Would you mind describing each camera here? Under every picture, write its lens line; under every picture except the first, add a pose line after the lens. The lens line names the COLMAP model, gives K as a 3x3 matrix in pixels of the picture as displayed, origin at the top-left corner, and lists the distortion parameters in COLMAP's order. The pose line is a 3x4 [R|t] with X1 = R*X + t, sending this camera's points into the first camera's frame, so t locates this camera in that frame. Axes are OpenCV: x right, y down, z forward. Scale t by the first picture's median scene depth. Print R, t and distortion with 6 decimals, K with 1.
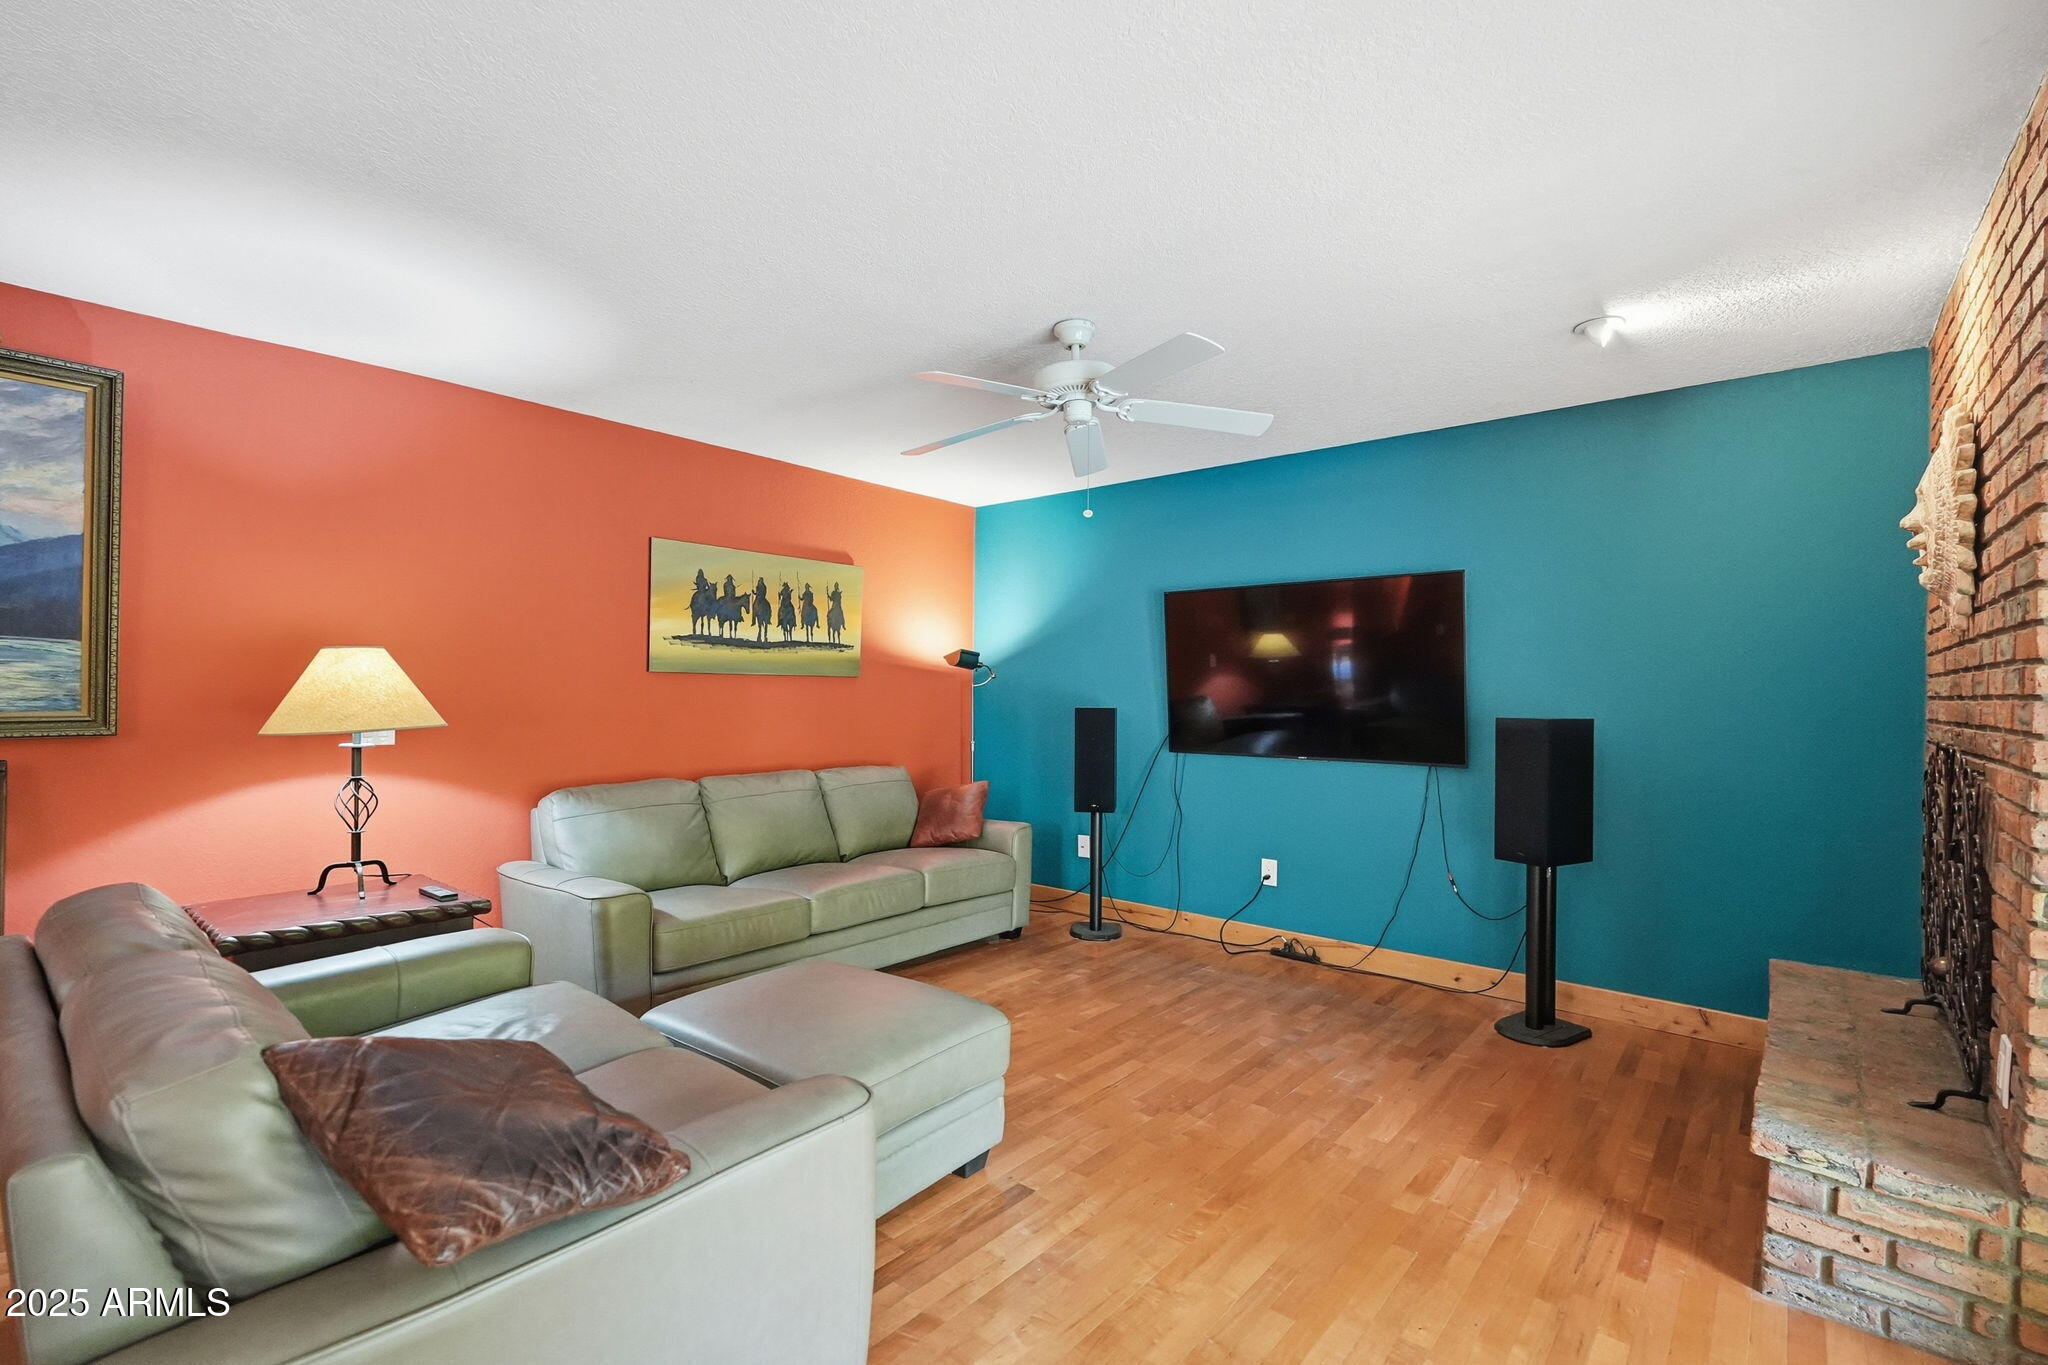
lens RADIAL K [[903.1, 0, 1036.4], [0, 903.1, 692.0], [0, 0, 1]] dist [-0.006929, 0.003319]
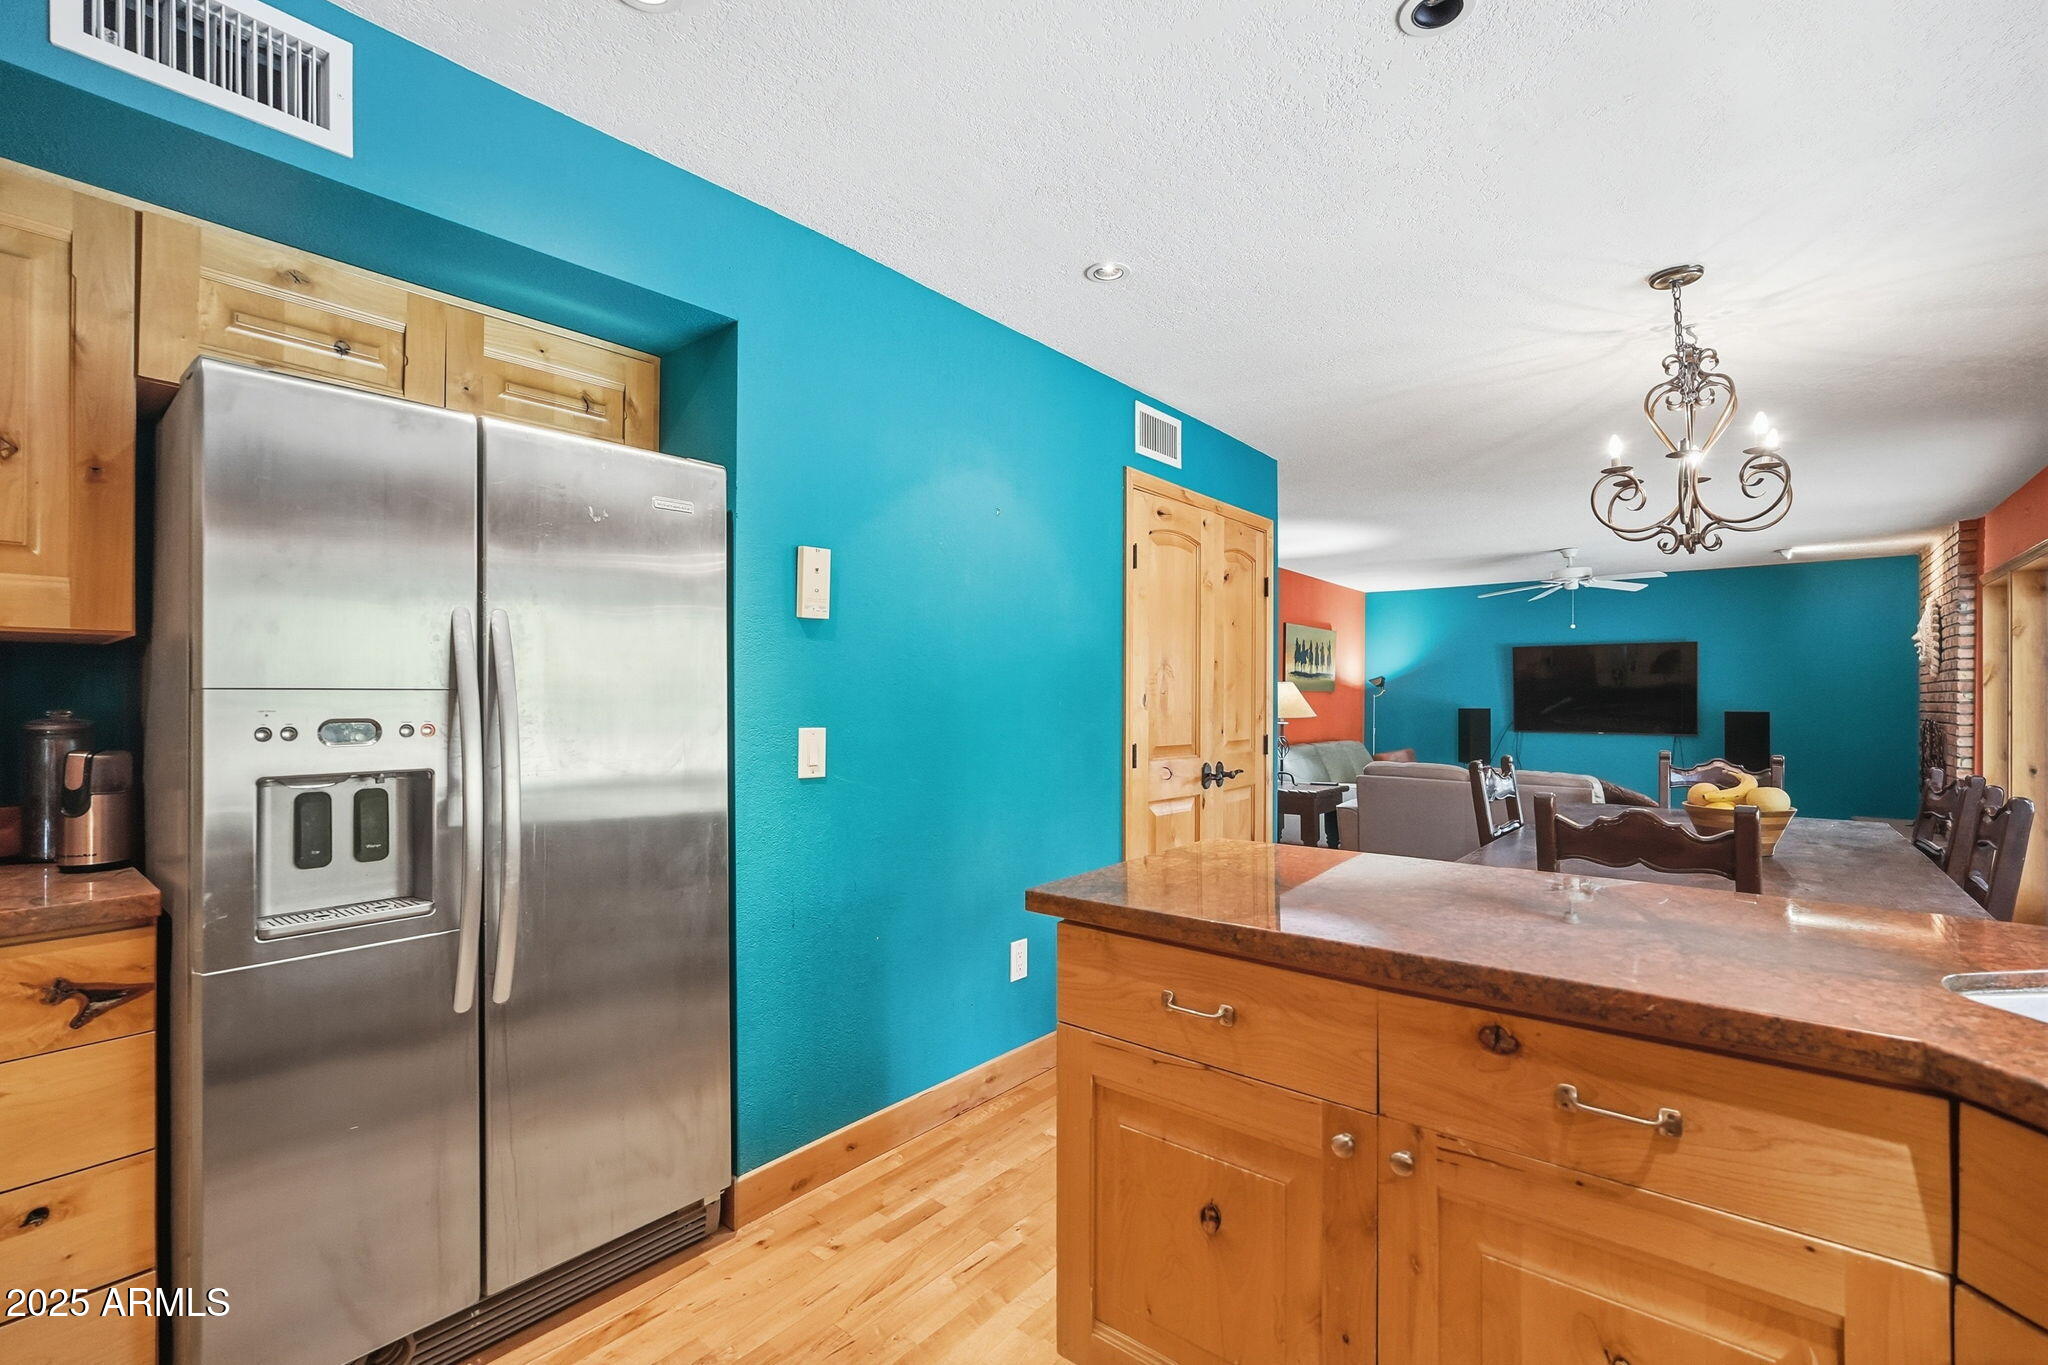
lens RADIAL K [[903.1, 0, 1025.8], [0, 903.1, 687.9], [0, 0, 1]] dist [-0.006929, 0.003319]
pose [[0.999894, -0.003799, 0.014032, -1.202068], [0.003926, 0.999951, -0.009080, -0.015001], [-0.013997, 0.009135, 0.999860, -1.150359]]
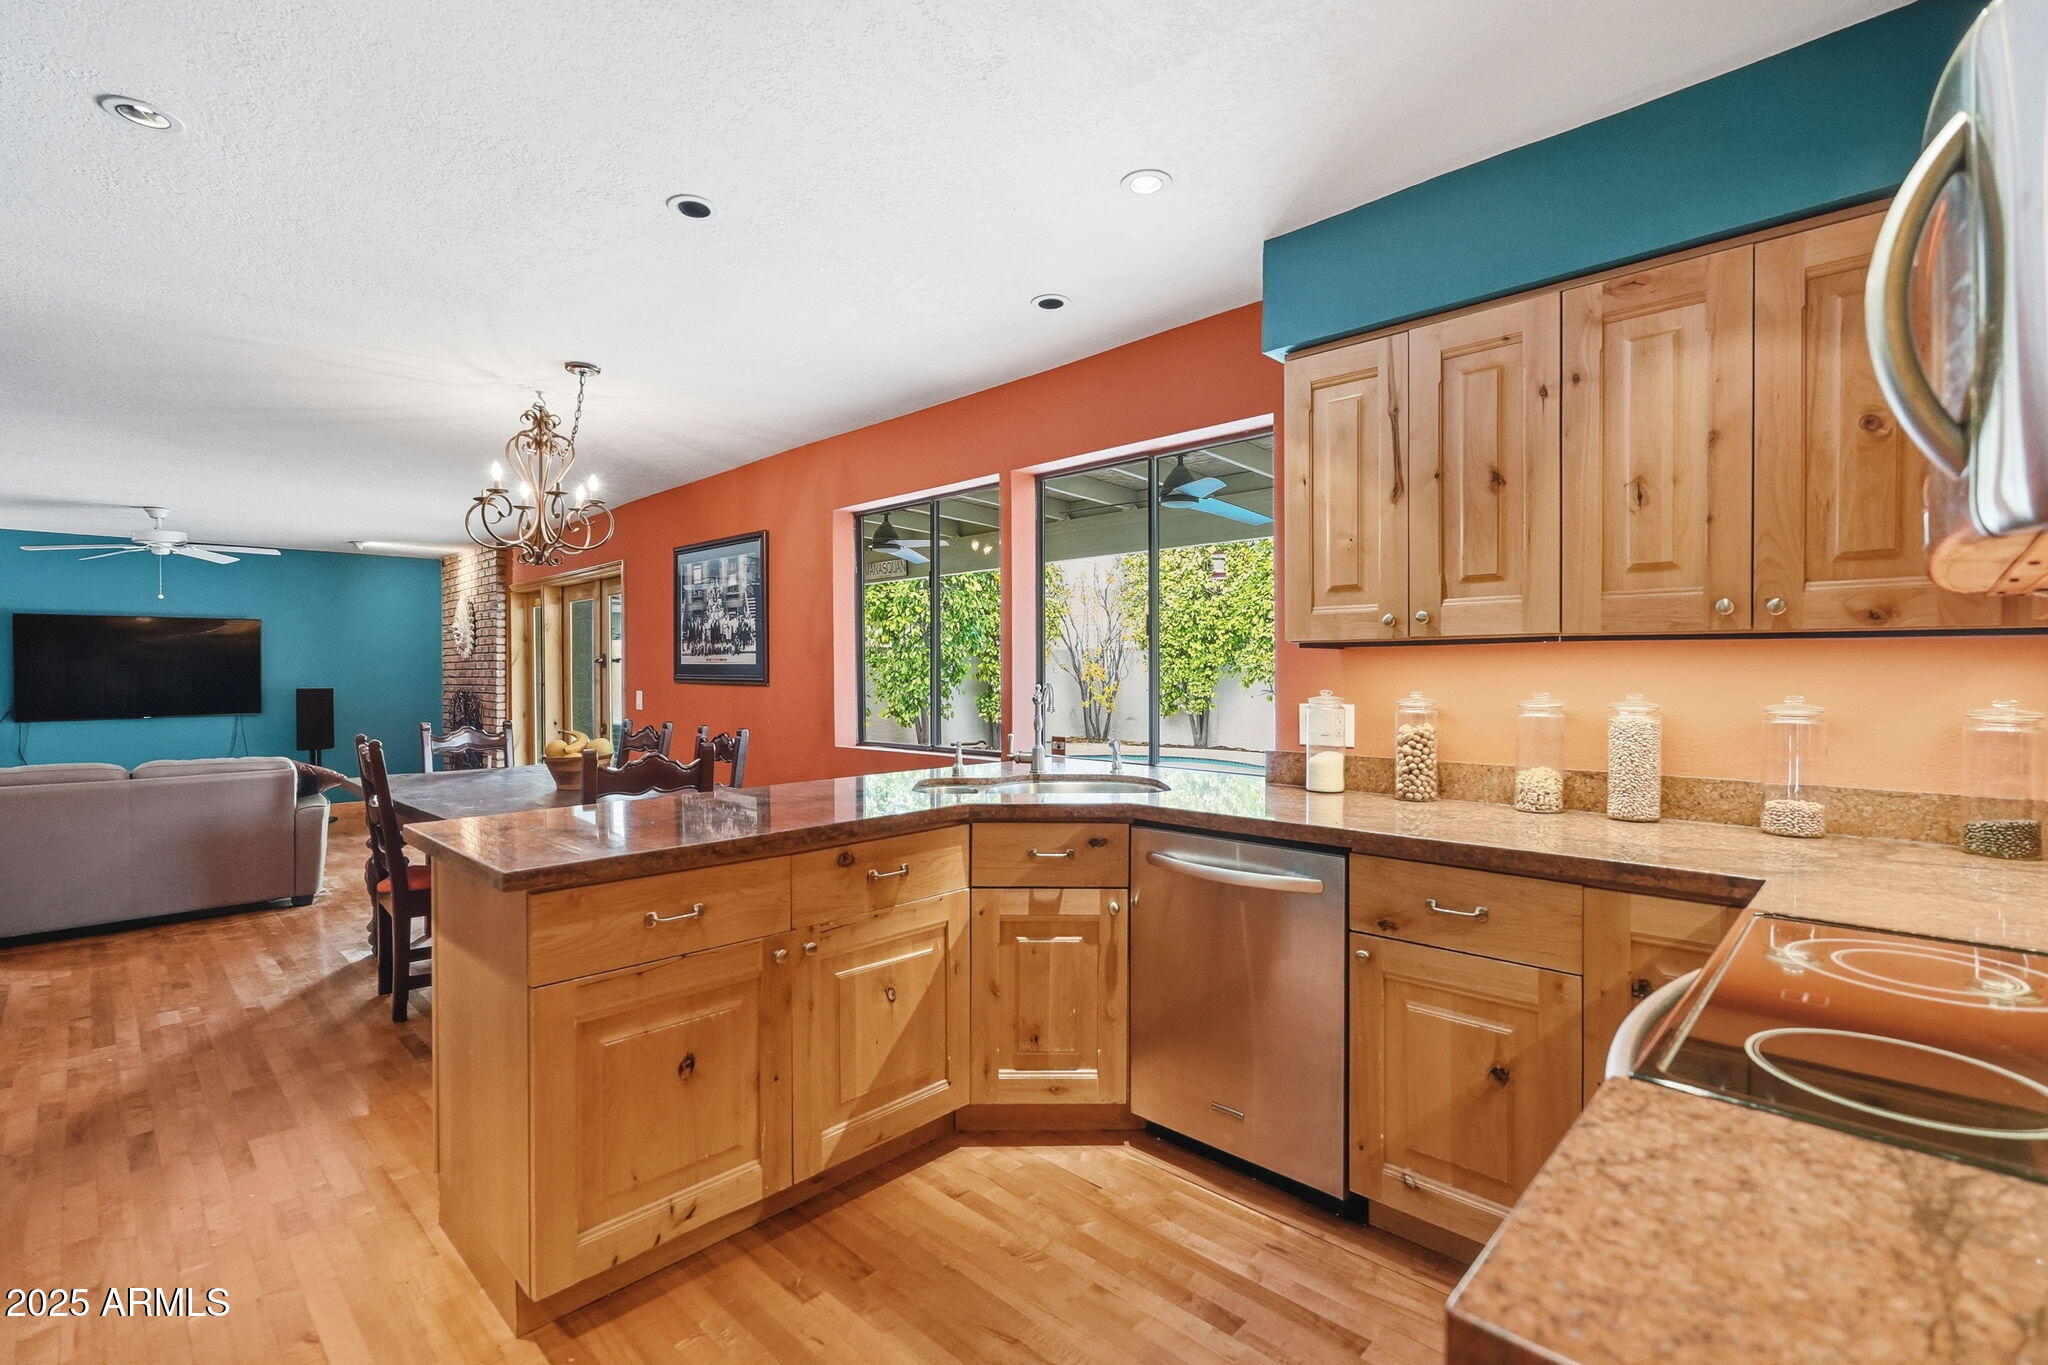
lens RADIAL K [[903.1, 0, 1037.9], [0, 903.1, 675.7], [0, 0, 1]] dist [-0.006929, 0.003319]
pose [[0.078262, -0.016701, 0.996793, -1.574082], [0.009652, 0.999825, 0.015994, -0.022967], [-0.996886, 0.008370, 0.078410, -1.024490]]
